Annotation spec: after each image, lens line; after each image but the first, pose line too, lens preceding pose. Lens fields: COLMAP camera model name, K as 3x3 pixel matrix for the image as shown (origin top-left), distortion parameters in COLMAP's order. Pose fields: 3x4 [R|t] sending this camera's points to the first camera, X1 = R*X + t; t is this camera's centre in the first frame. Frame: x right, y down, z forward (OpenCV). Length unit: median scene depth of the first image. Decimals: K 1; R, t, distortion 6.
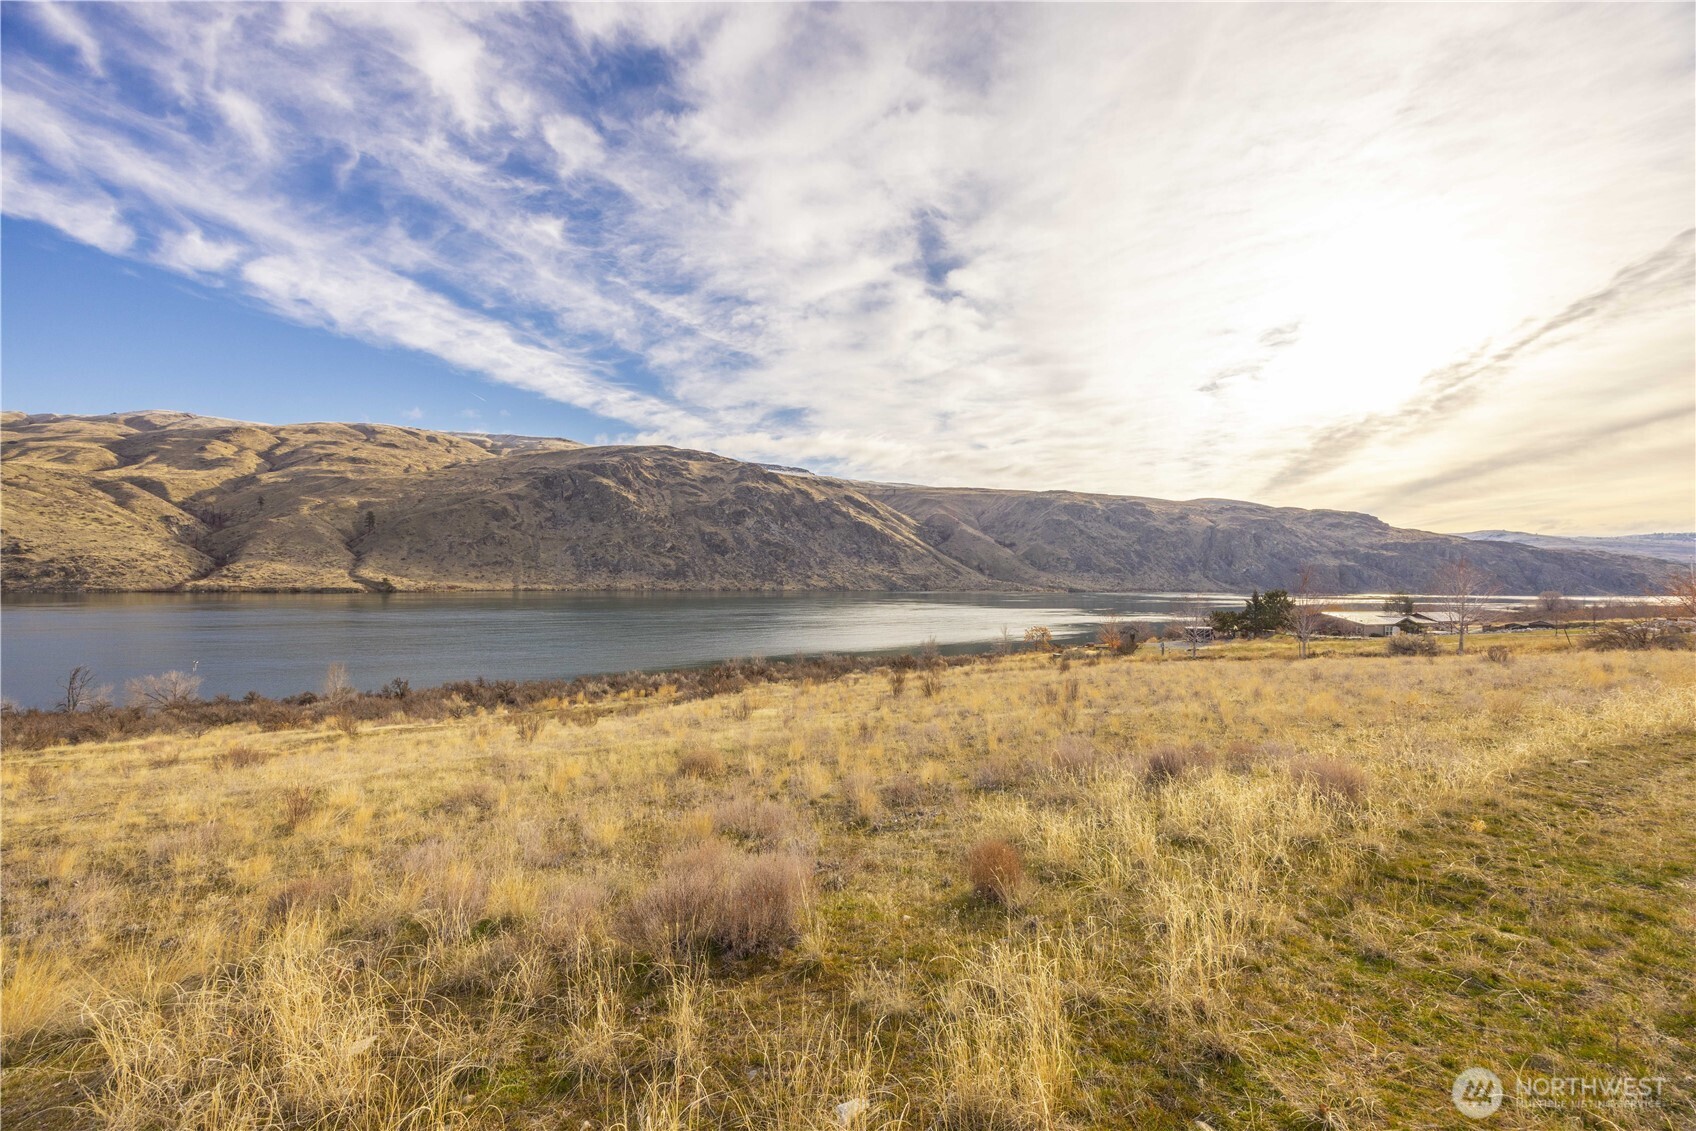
lens RADIAL K [[641.5, 0, 841.0], [0, 641.5, 560.7], [0, 0, 1]] dist [-0.004470, 0.000242]
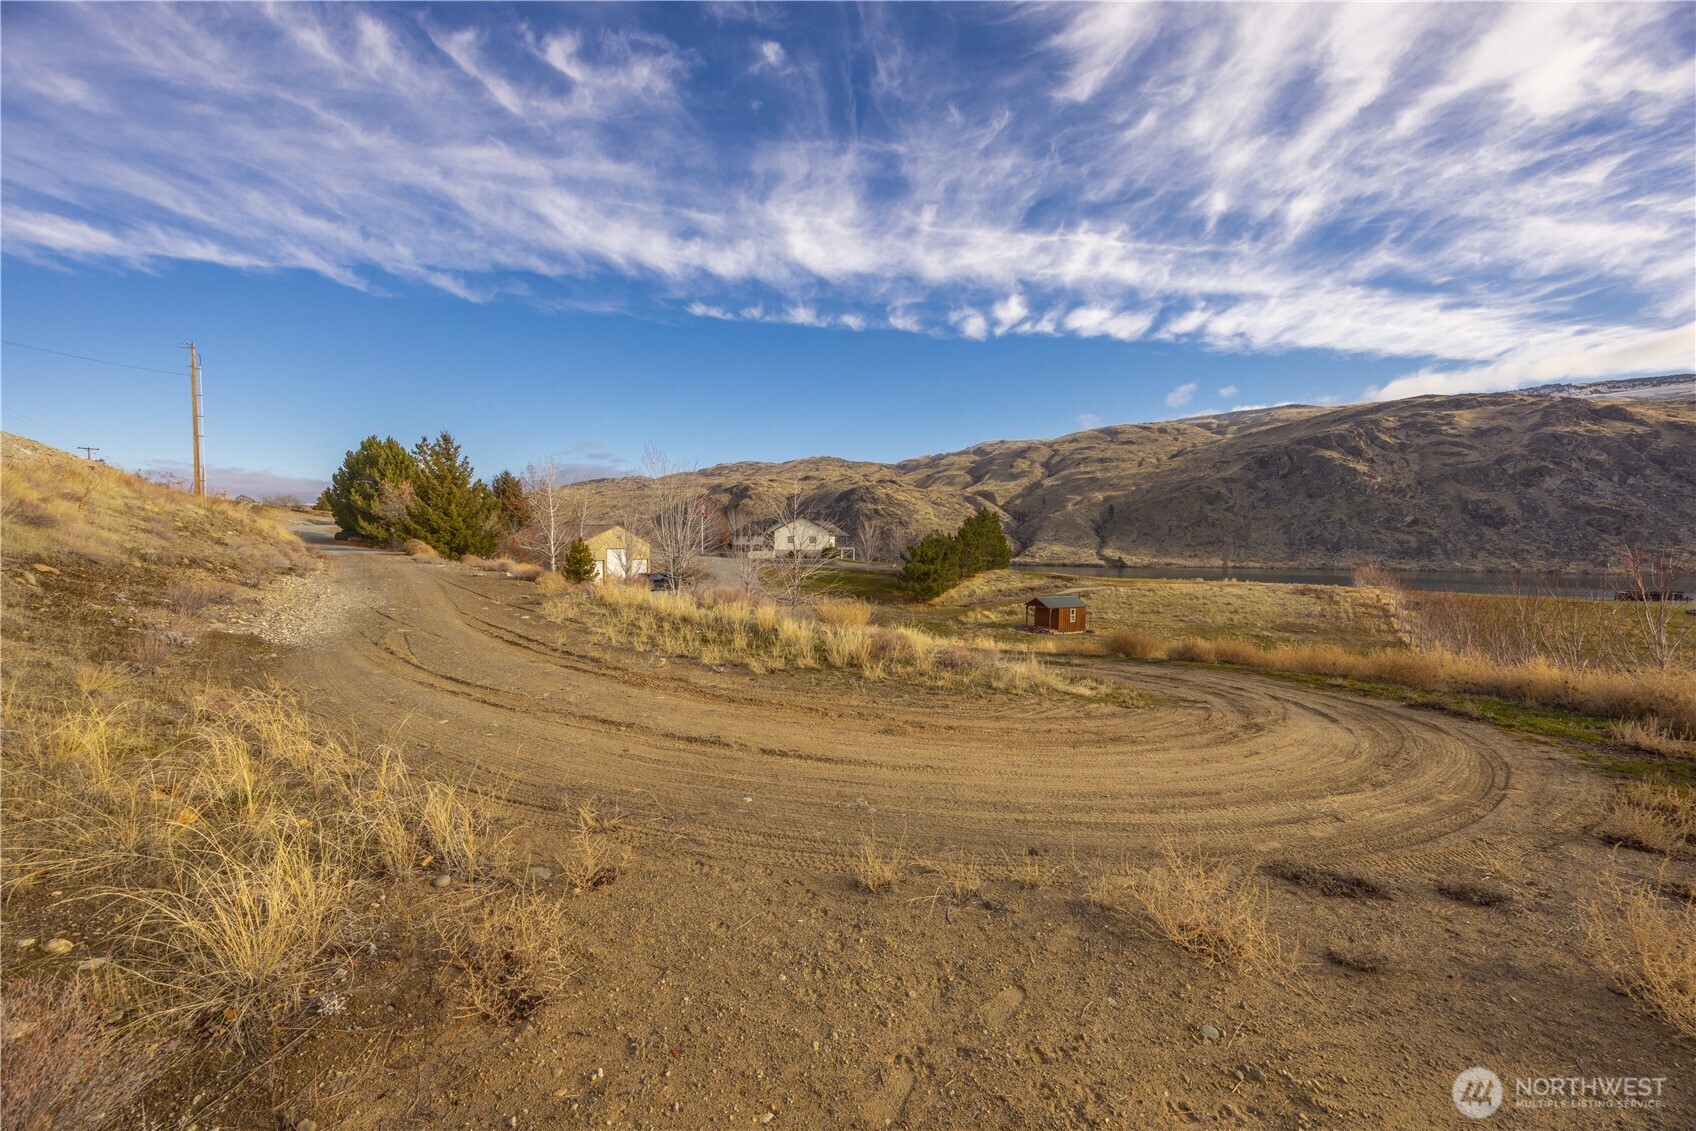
lens RADIAL K [[641.5, 0, 843.0], [0, 641.5, 565.4], [0, 0, 1]] dist [-0.004470, 0.000242]
pose [[0.506184, 0.013782, -0.862315, 0.082687], [0.024066, 0.999257, 0.030098, -0.004978], [0.862090, -0.035988, 0.505476, -0.094574]]
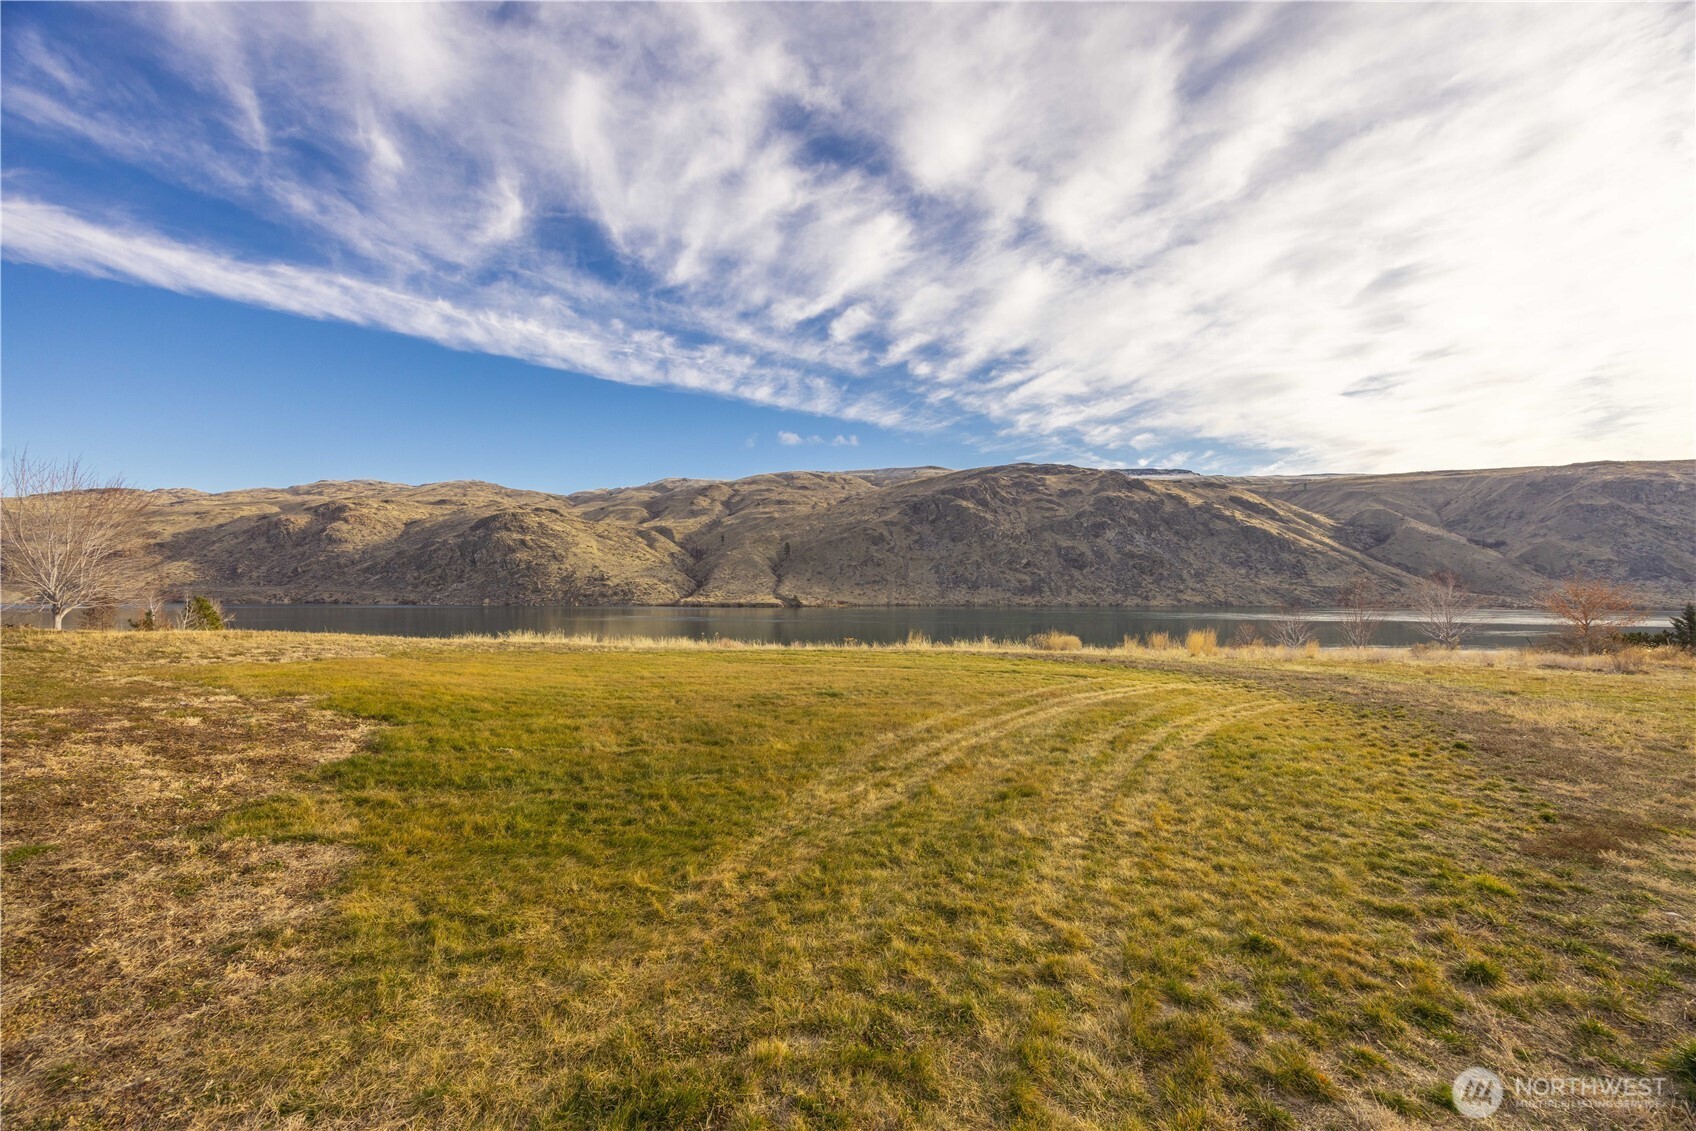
lens RADIAL K [[641.5, 0, 843.7], [0, 641.5, 563.6], [0, 0, 1]] dist [-0.004470, 0.000242]
pose [[0.847393, -0.031826, -0.530012, 0.024549], [0.021359, 0.999437, -0.025865, -0.000110], [0.530537, 0.010597, 0.847596, -0.012312]]
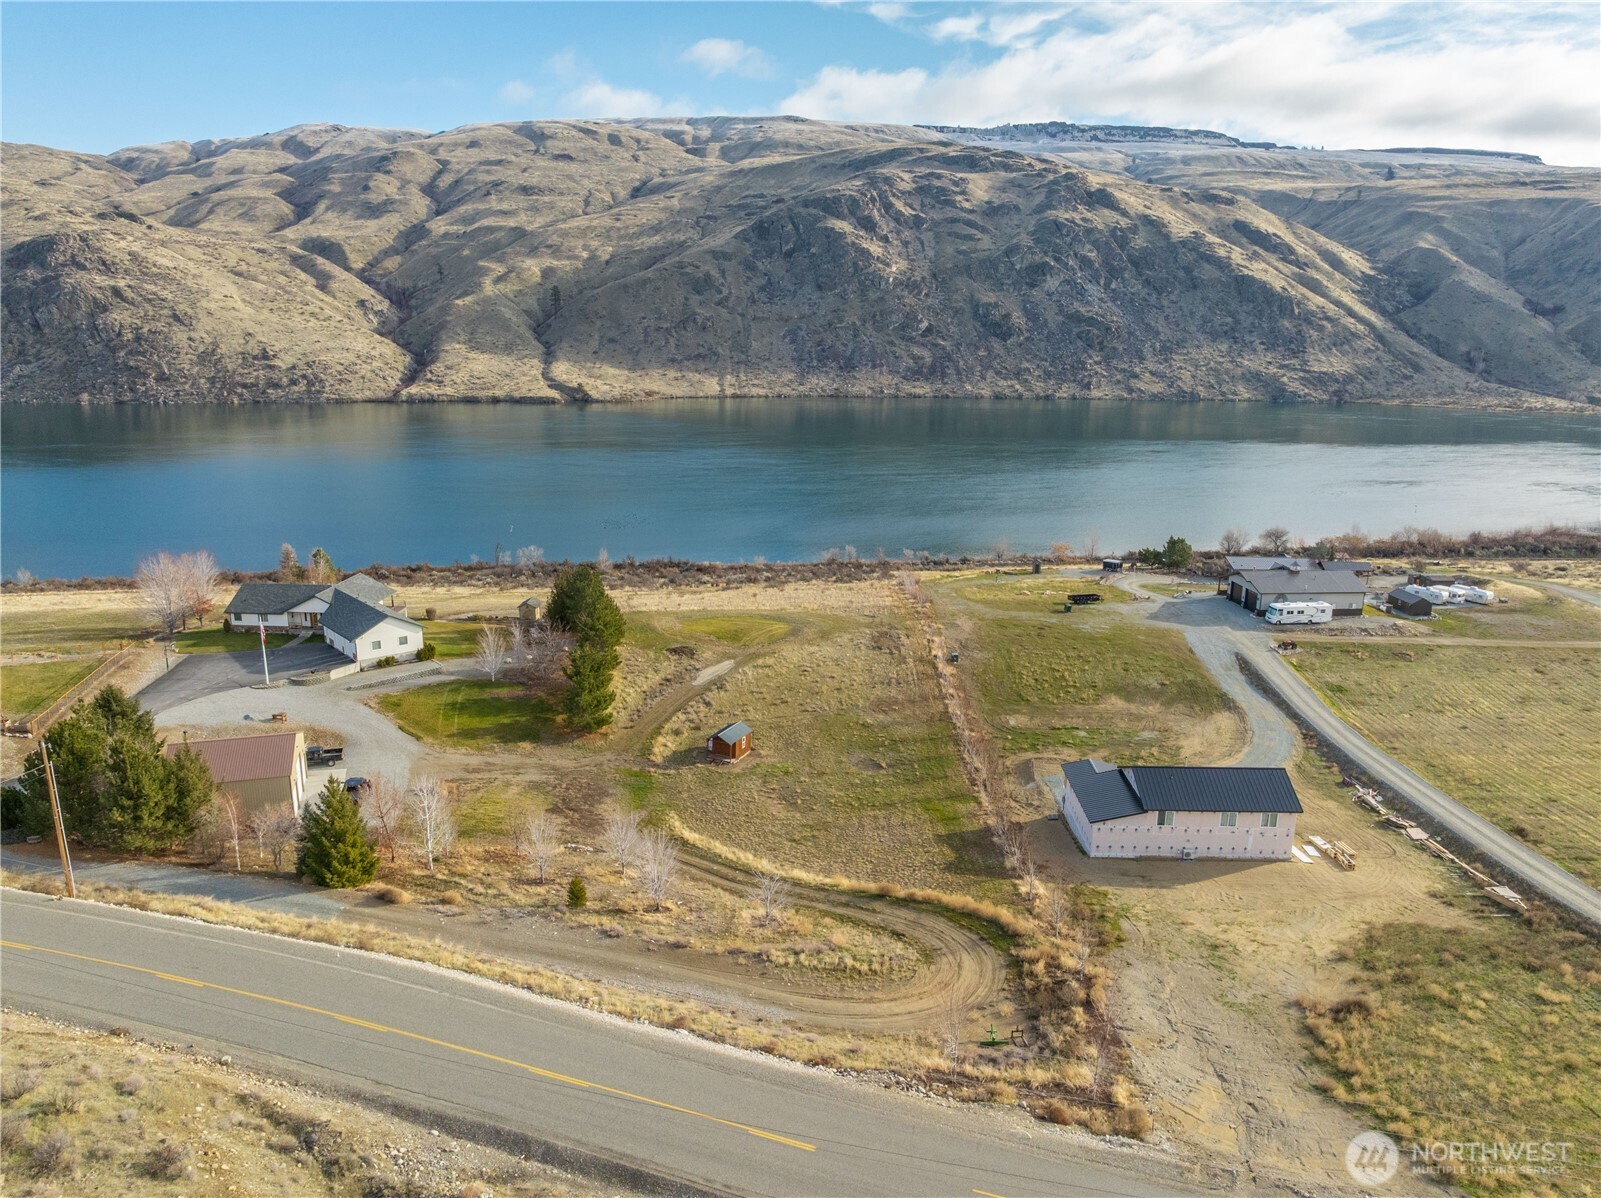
lens RADIAL K [[1130.0, 0, 802.9], [0, 1130.0, 605.1], [0, 0, 1]] dist [-0.047217, 0.013633]
pose [[0.915444, 0.094947, -0.391085, 0.096156], [0.012506, 0.964590, 0.263457, -0.048666], [0.402251, -0.246071, 0.881841, -0.153844]]
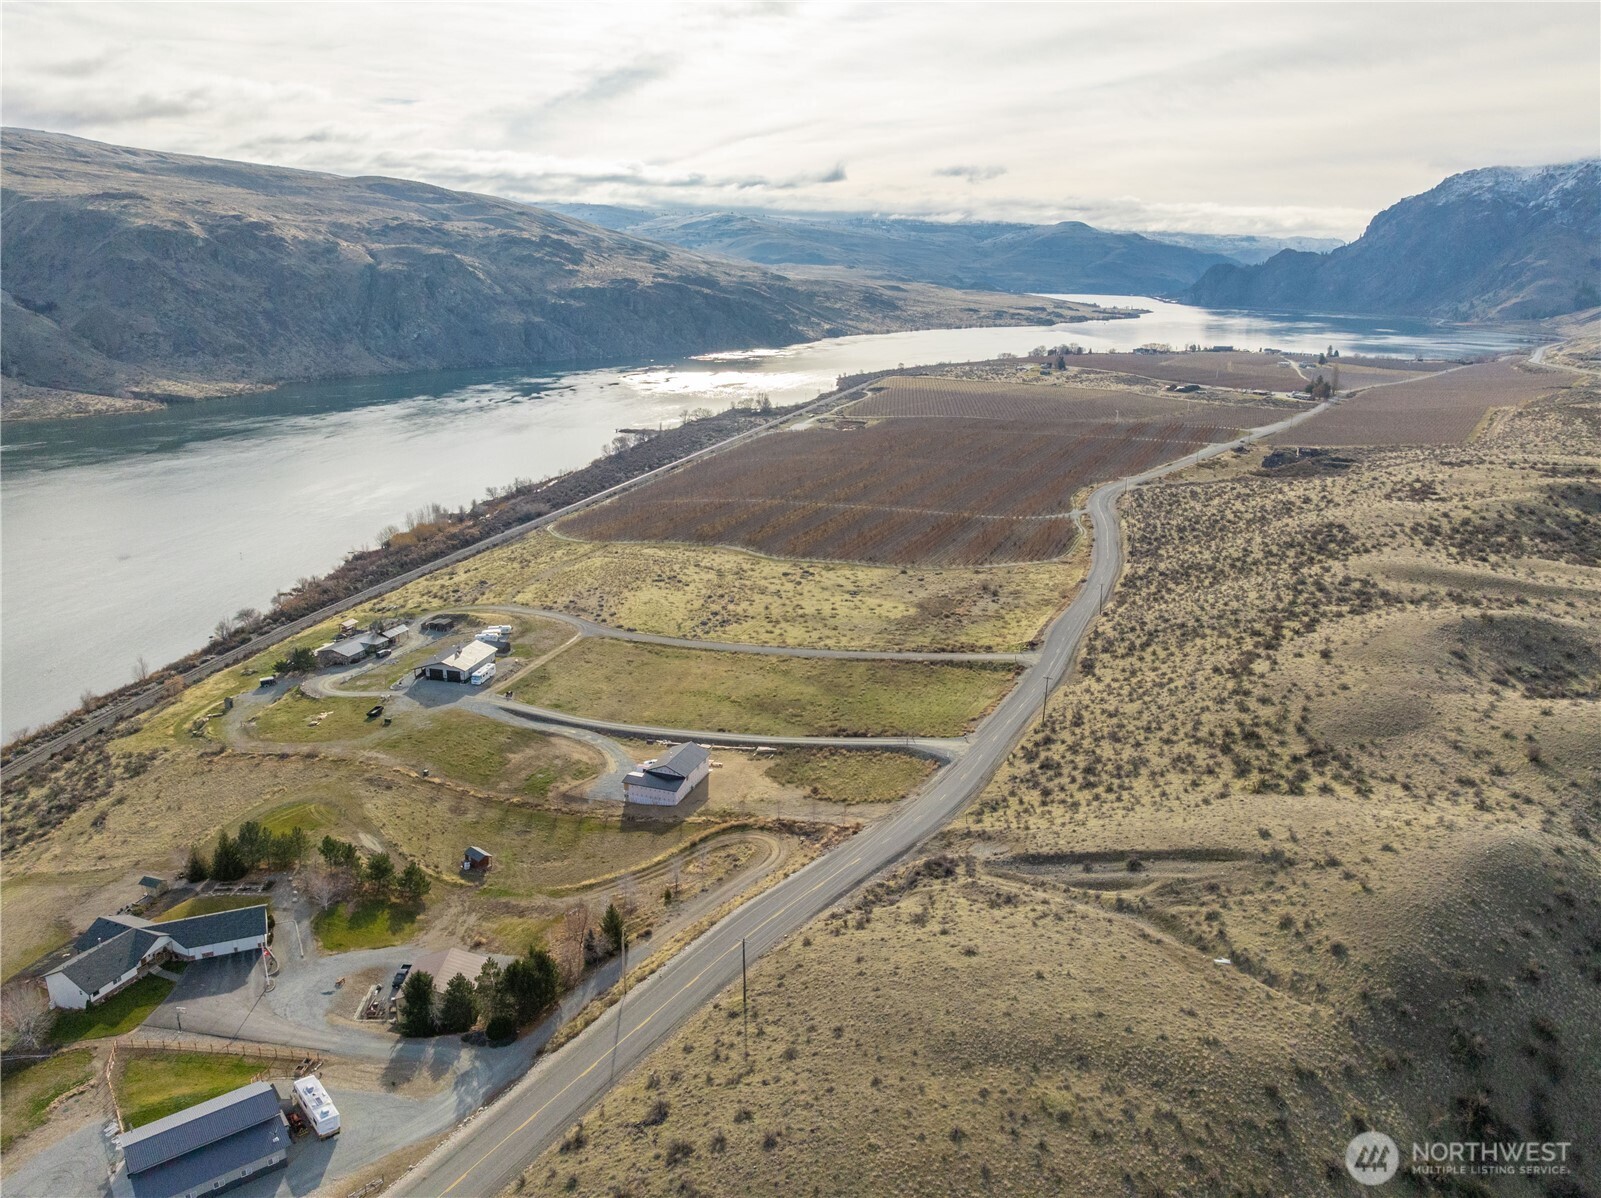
lens RADIAL K [[1130.0, 0, 805.1], [0, 1130.0, 597.9], [0, 0, 1]] dist [-0.047217, 0.013633]
pose [[0.657488, -0.214066, 0.722416, -0.076485], [-0.026013, 0.951771, 0.305704, -0.123379], [-0.753016, -0.219789, 0.620210, -0.228572]]
